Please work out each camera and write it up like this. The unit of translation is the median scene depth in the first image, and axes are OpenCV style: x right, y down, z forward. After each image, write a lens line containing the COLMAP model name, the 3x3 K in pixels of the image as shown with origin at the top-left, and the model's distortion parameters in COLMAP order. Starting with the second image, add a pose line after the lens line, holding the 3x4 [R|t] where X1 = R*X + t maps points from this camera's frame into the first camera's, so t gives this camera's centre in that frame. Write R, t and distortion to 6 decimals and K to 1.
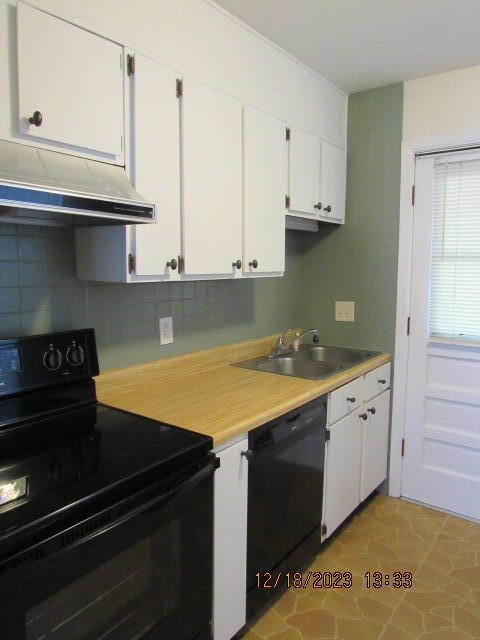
lens RADIAL K [[458.8, 0, 240.0], [0, 458.8, 320.0], [0, 0, 1]] dist [-0.026261, 0.002806]
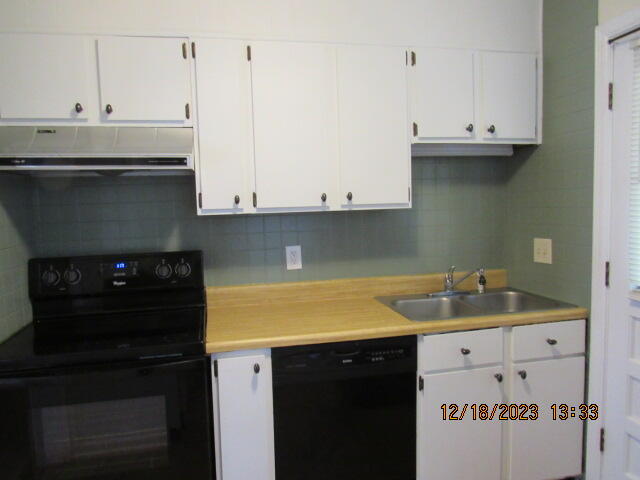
lens RADIAL K [[458.8, 0, 320.0], [0, 458.8, 240.0], [0, 0, 1]] dist [-0.026261, 0.002806]
pose [[0.749414, 0.034368, -0.661209, 0.587683], [-0.052655, 0.998582, -0.007776, -0.013568], [0.660005, 0.040644, 0.750161, 0.175467]]
